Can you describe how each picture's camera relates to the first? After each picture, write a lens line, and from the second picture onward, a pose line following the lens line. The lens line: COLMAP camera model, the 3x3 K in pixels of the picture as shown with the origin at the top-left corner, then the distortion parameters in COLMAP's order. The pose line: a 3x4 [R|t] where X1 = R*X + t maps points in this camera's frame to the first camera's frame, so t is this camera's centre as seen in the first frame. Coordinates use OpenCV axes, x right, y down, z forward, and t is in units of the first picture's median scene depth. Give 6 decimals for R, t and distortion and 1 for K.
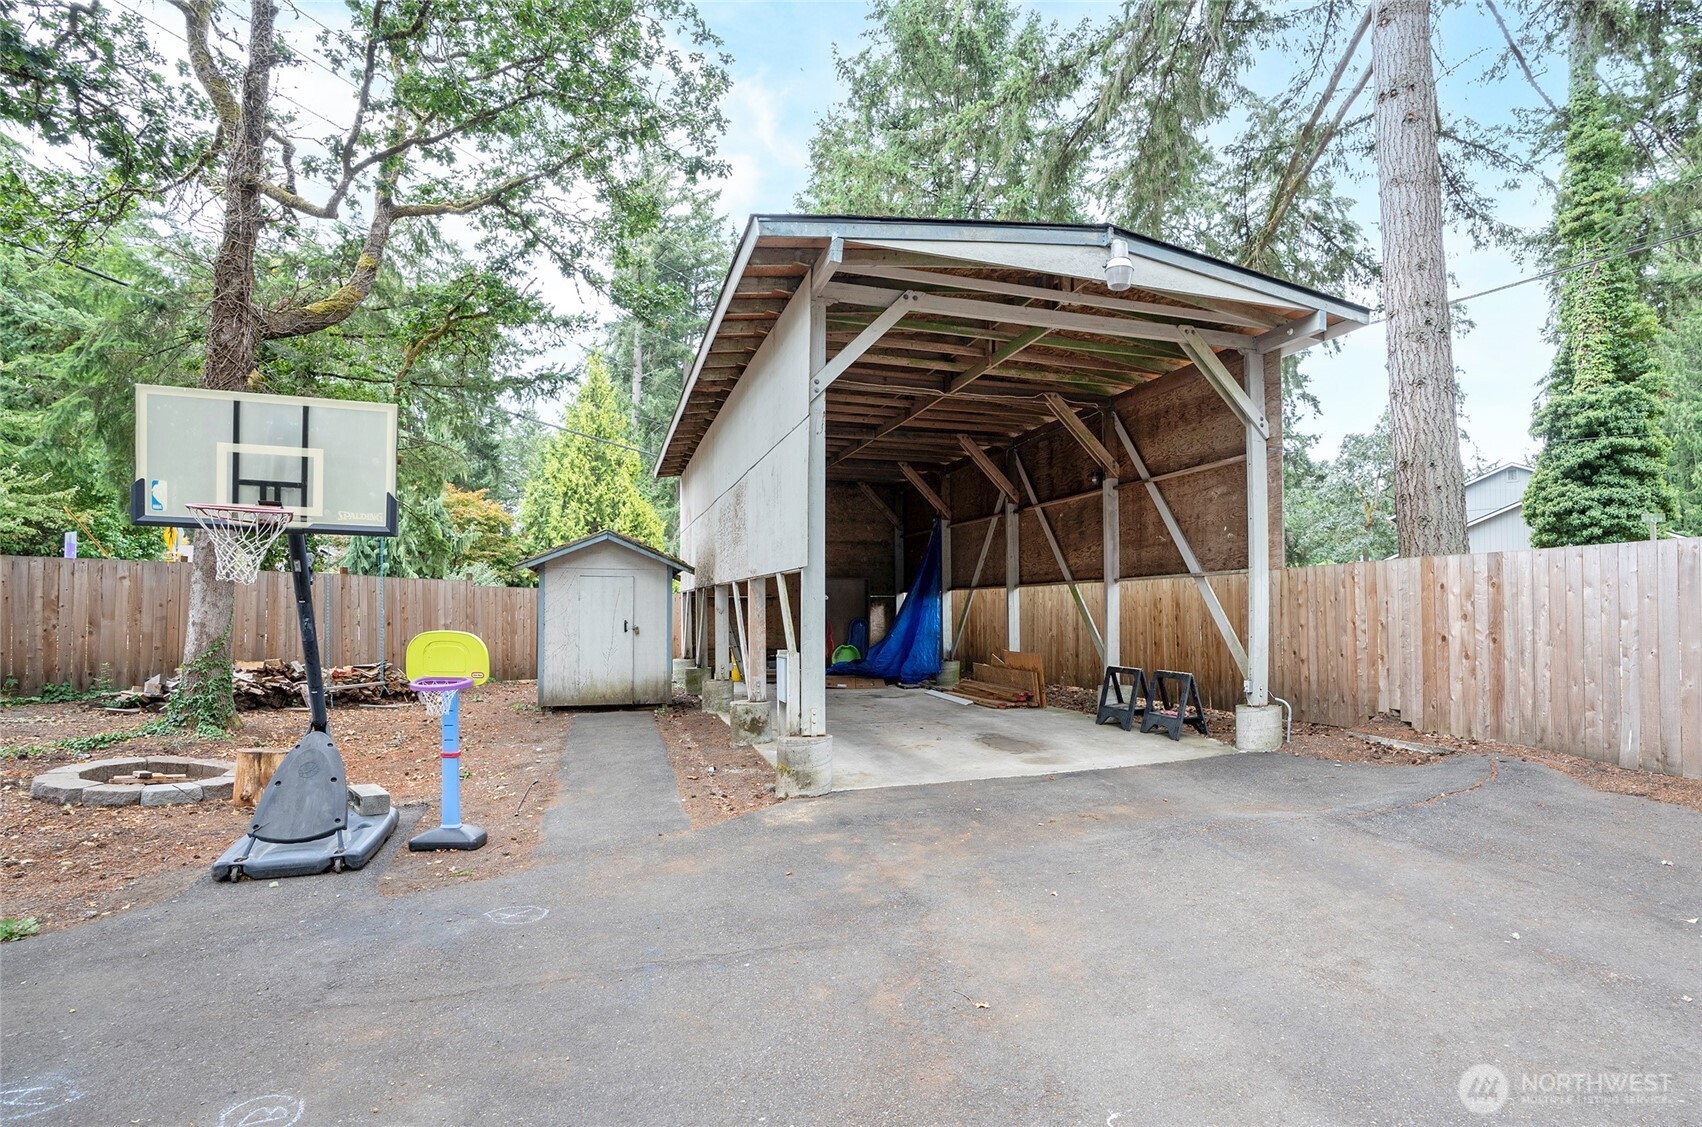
lens RADIAL K [[862.3, 0, 924.2], [0, 862.3, 604.1], [0, 0, 1]] dist [-0.073161, 0.030664]
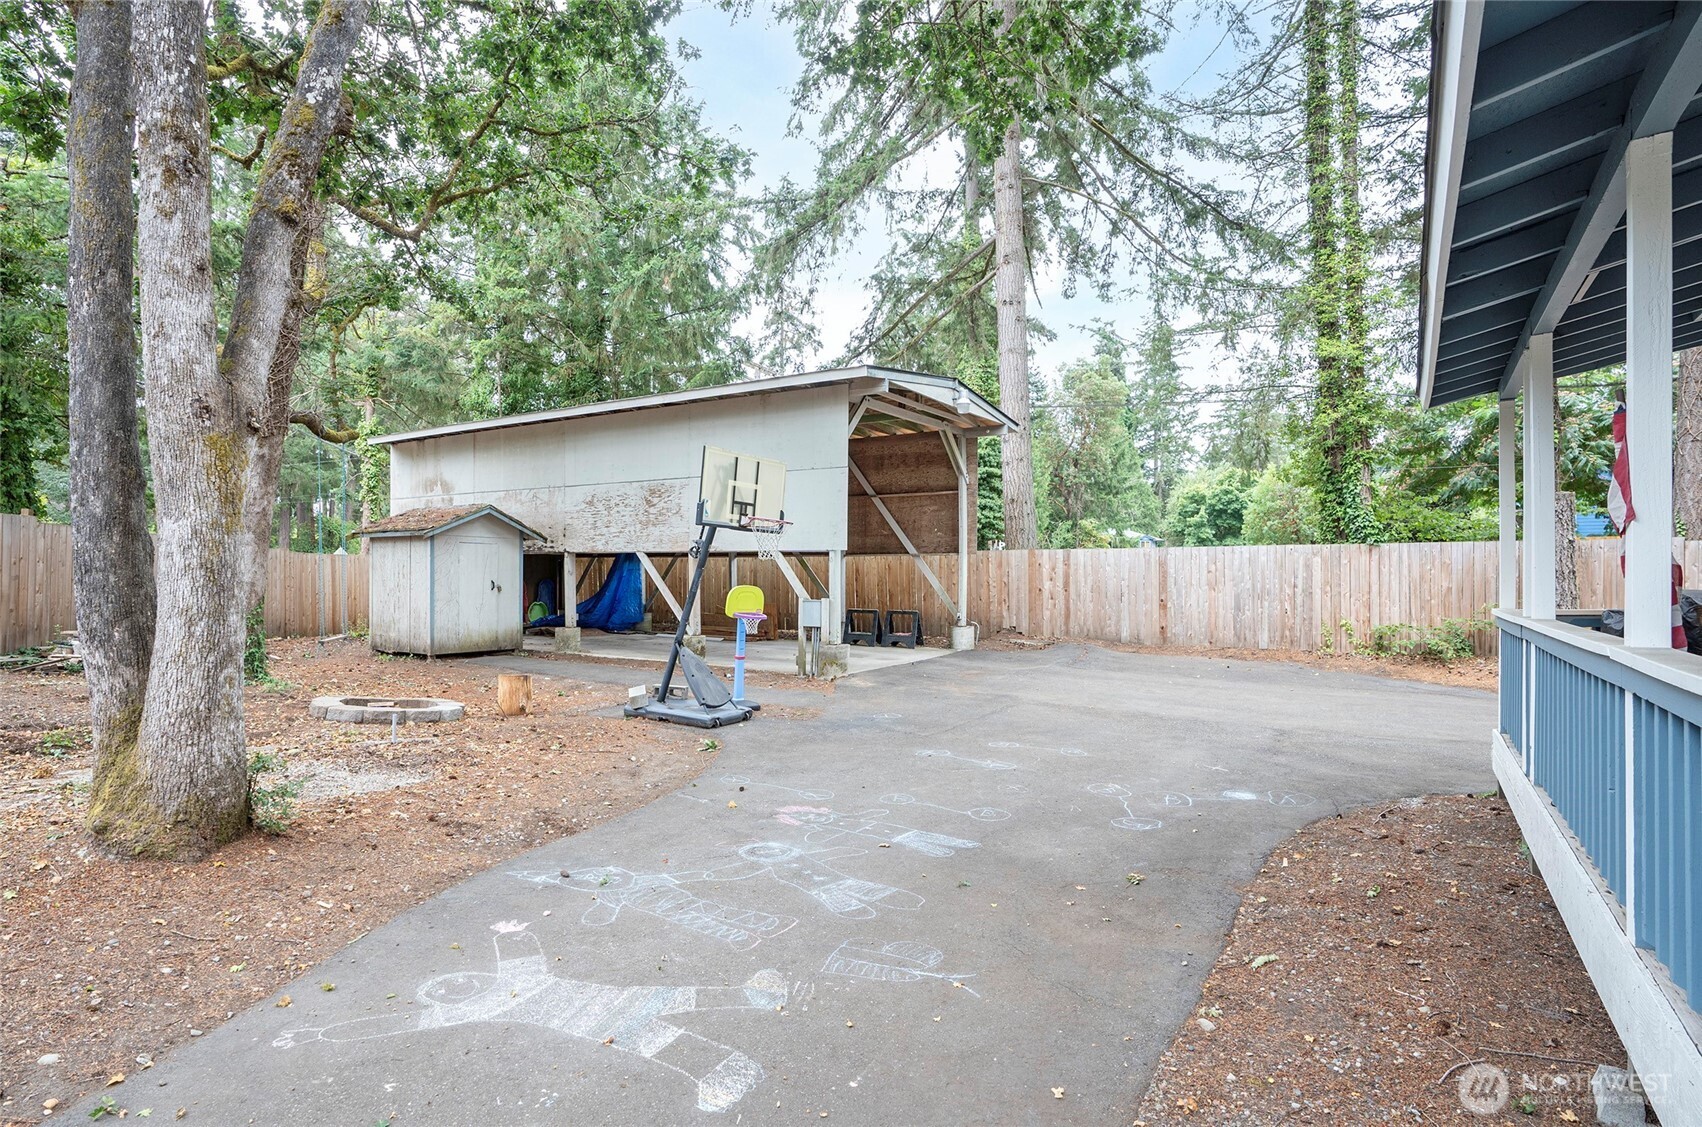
lens RADIAL K [[881.5, 0, 817.6], [0, 881.5, 593.7], [0, 0, 1]] dist [-0.068124, 0.041718]
pose [[0.797942, -0.007030, 0.602694, -1.032010], [-0.012129, 0.999542, 0.027717, -0.002553], [-0.602613, -0.029427, 0.797491, -0.354459]]
